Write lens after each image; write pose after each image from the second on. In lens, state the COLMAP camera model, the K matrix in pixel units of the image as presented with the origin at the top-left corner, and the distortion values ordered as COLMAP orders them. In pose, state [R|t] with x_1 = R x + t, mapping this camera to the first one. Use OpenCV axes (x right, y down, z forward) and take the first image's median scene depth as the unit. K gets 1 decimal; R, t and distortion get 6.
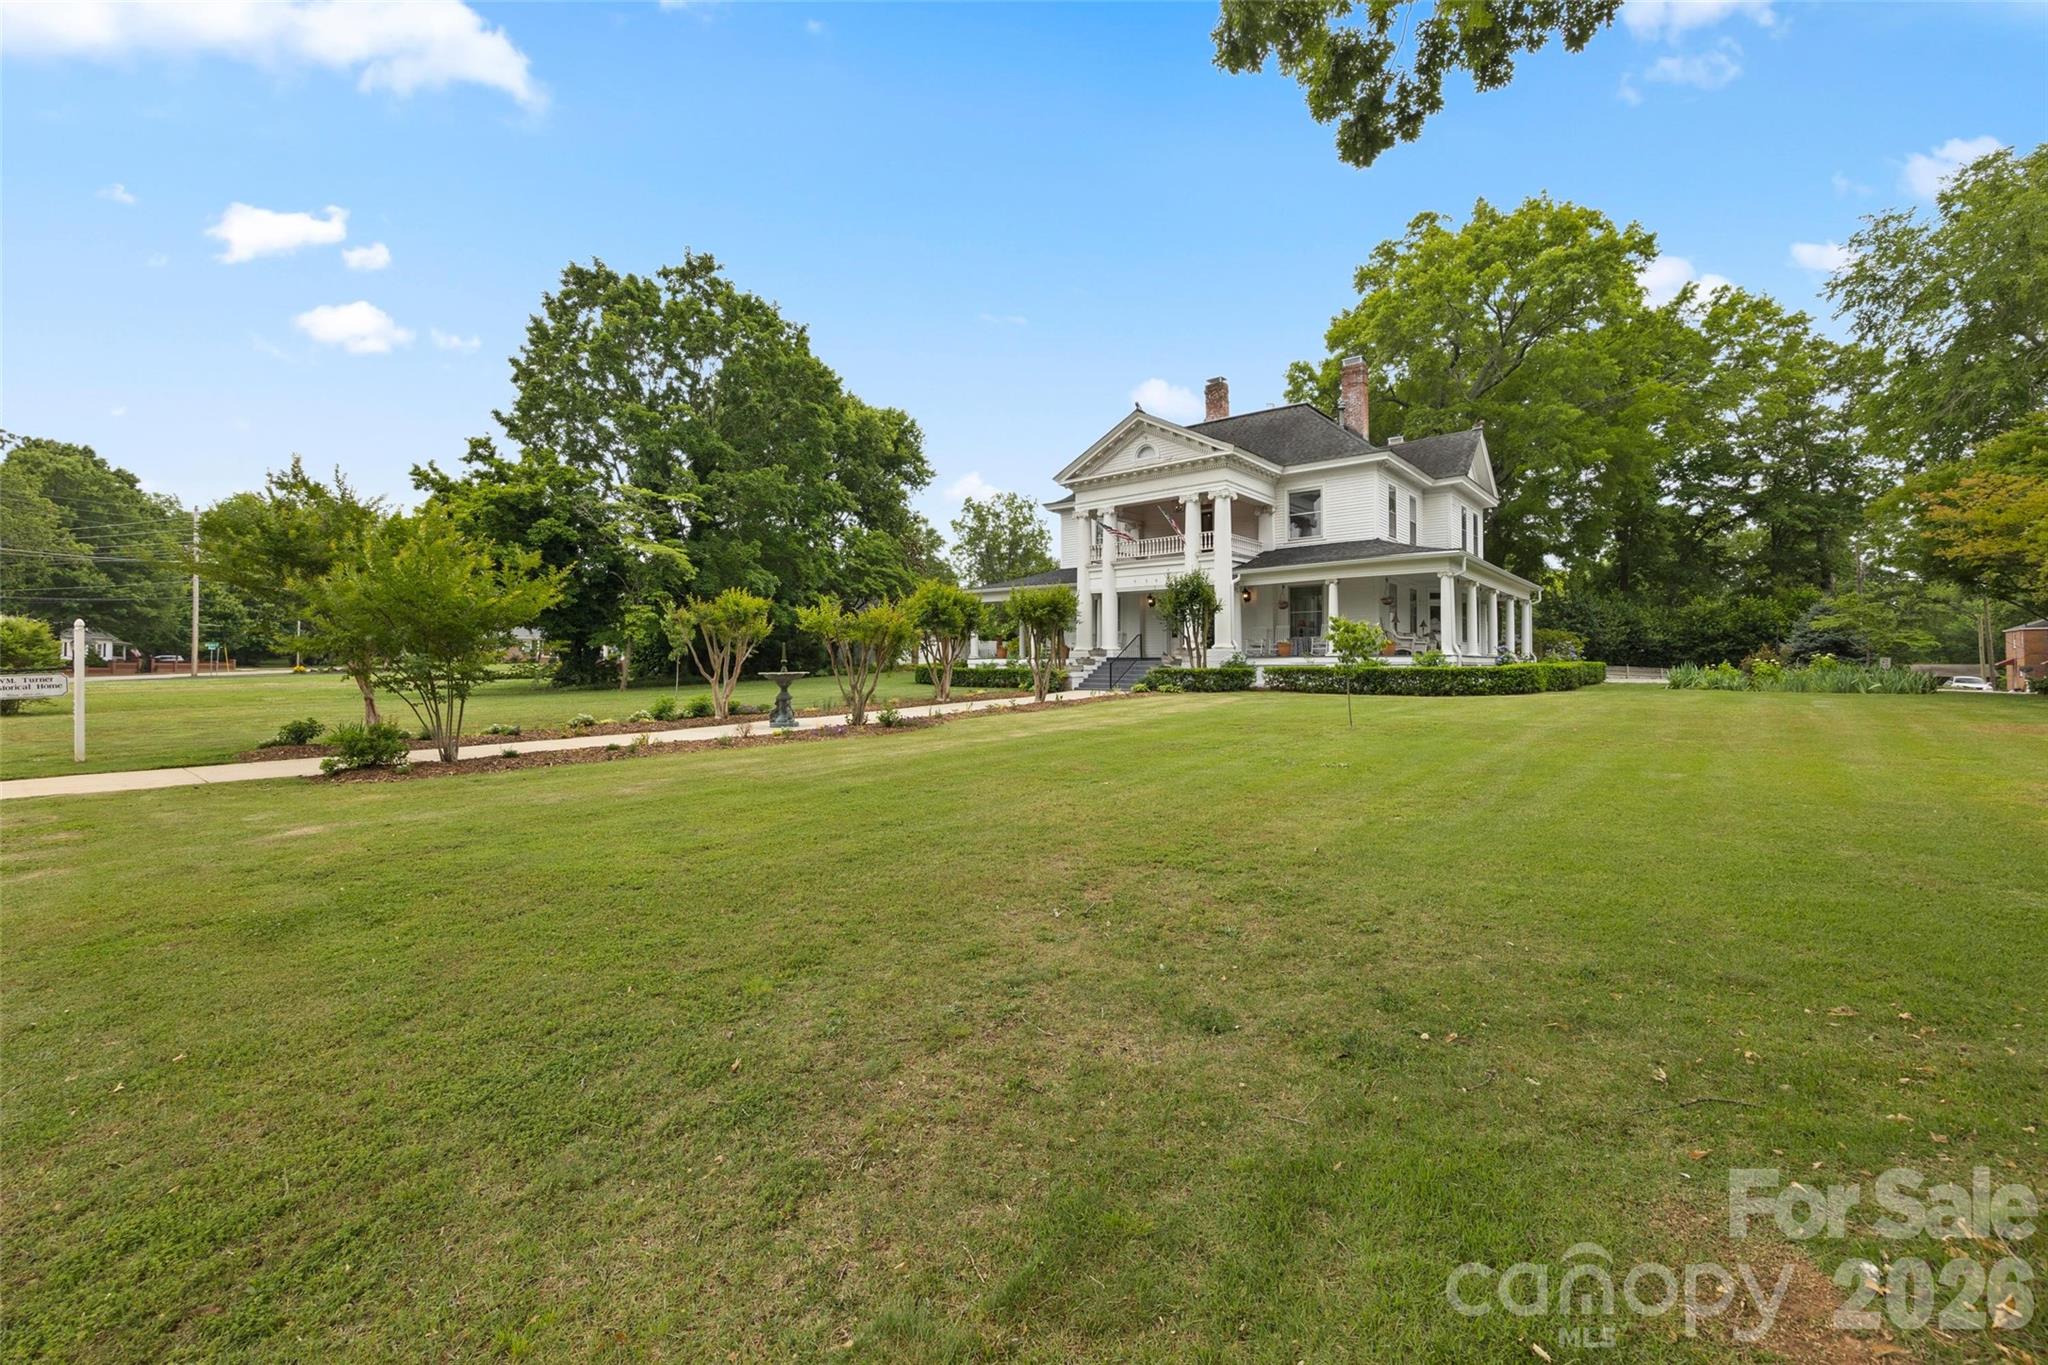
lens RADIAL K [[838.1, 0, 1021.9], [0, 838.1, 688.5], [0, 0, 1]] dist [-0.000212, 0.000377]
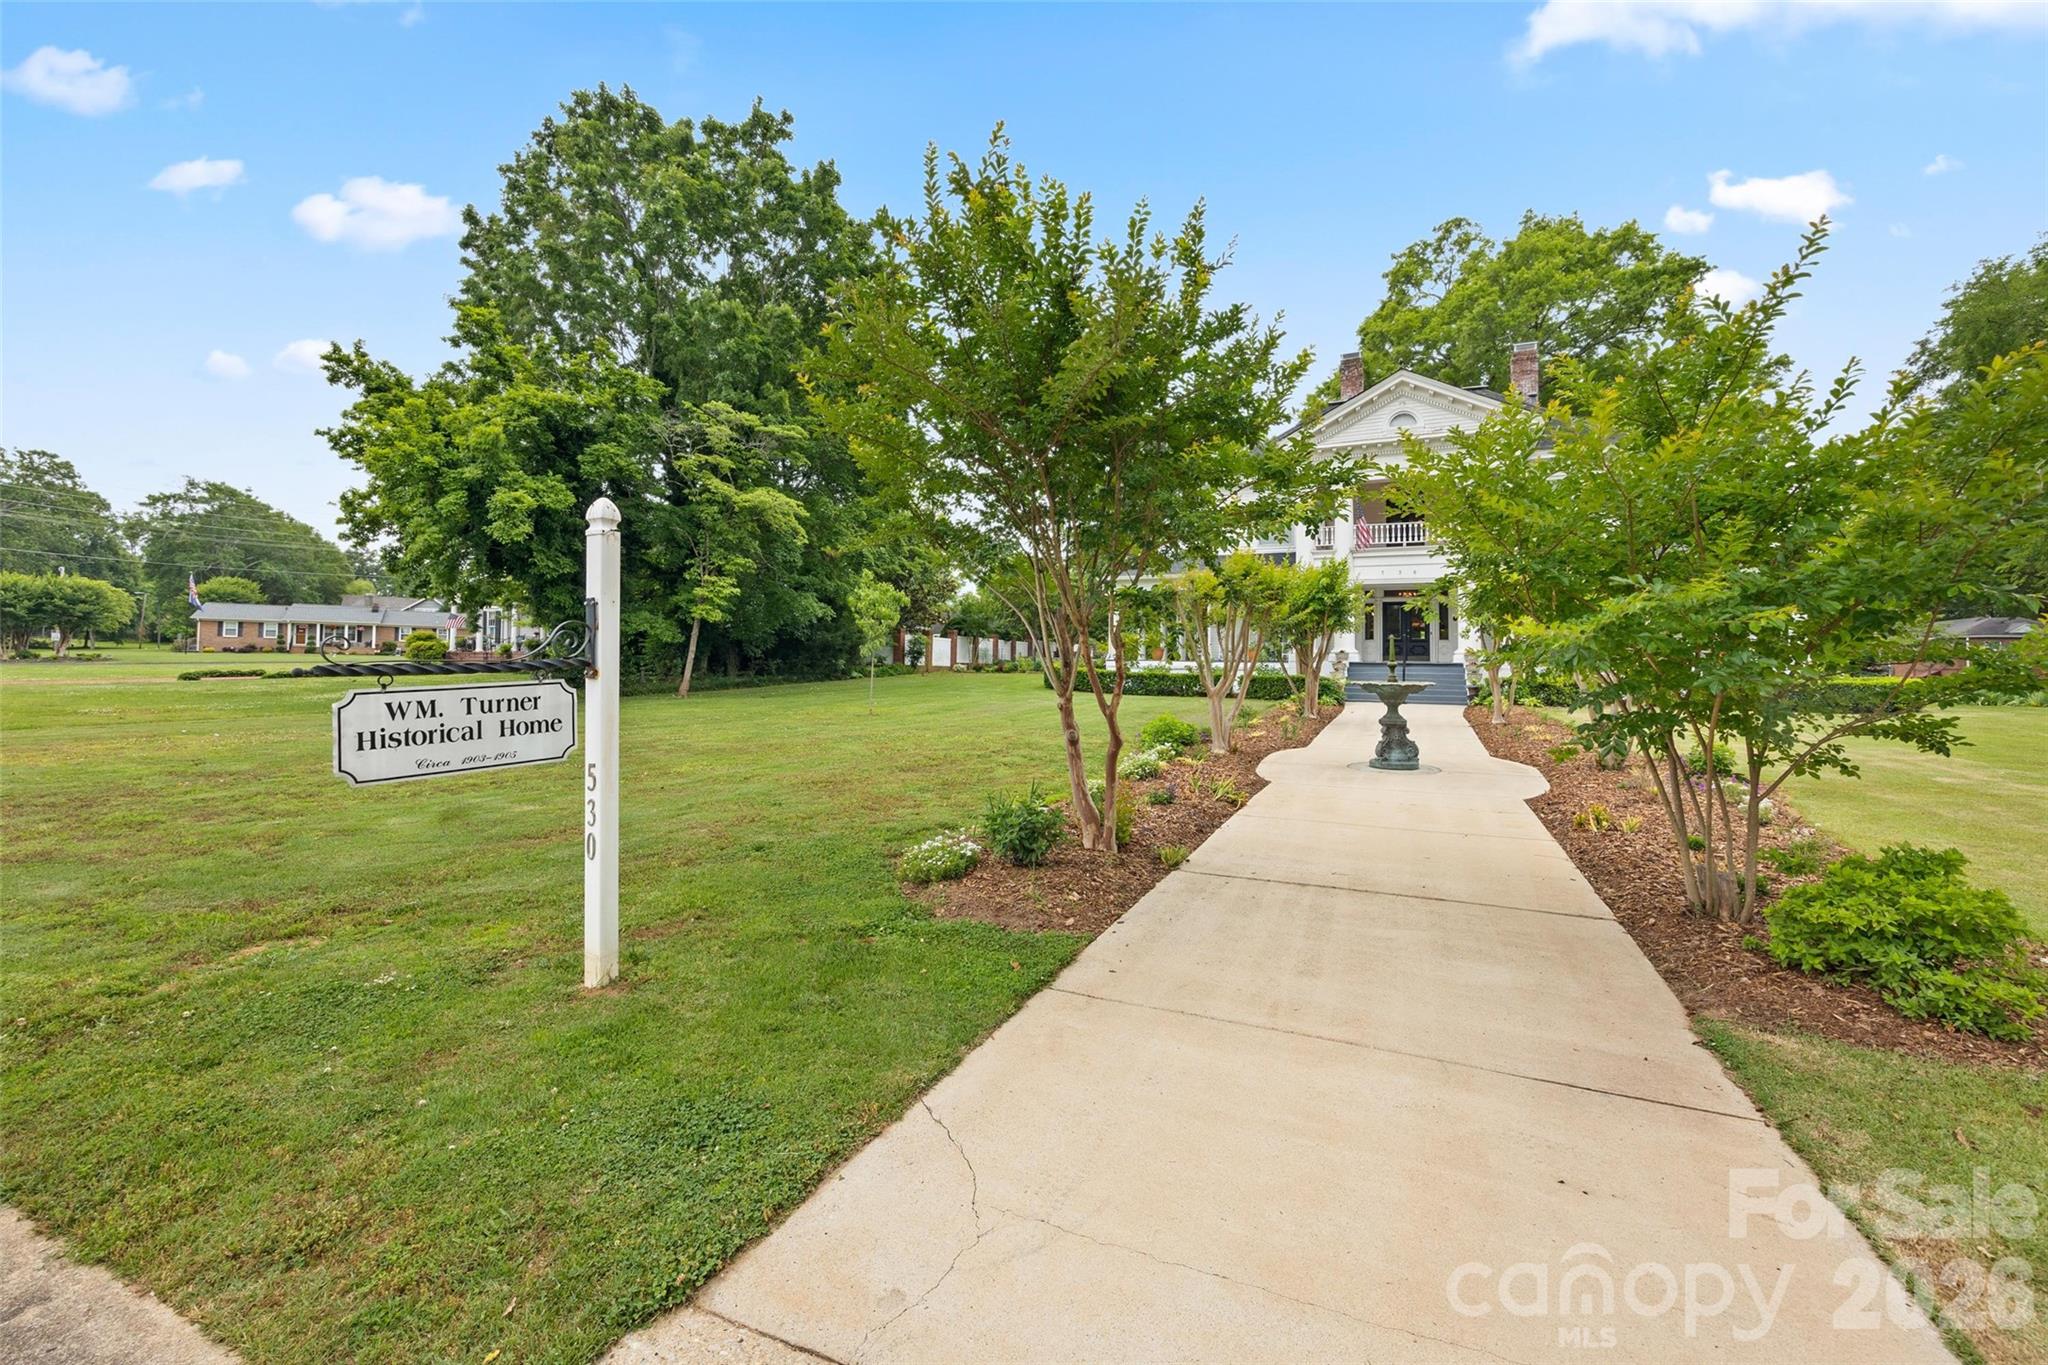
lens RADIAL K [[838.1, 0, 1021.9], [0, 838.1, 688.5], [0, 0, 1]] dist [-0.000212, 0.000377]
pose [[0.967270, 0.009330, 0.253578, -0.371606], [-0.009507, 0.999955, -0.000529, -0.005840], [-0.253572, -0.001899, 0.967315, 0.238918]]
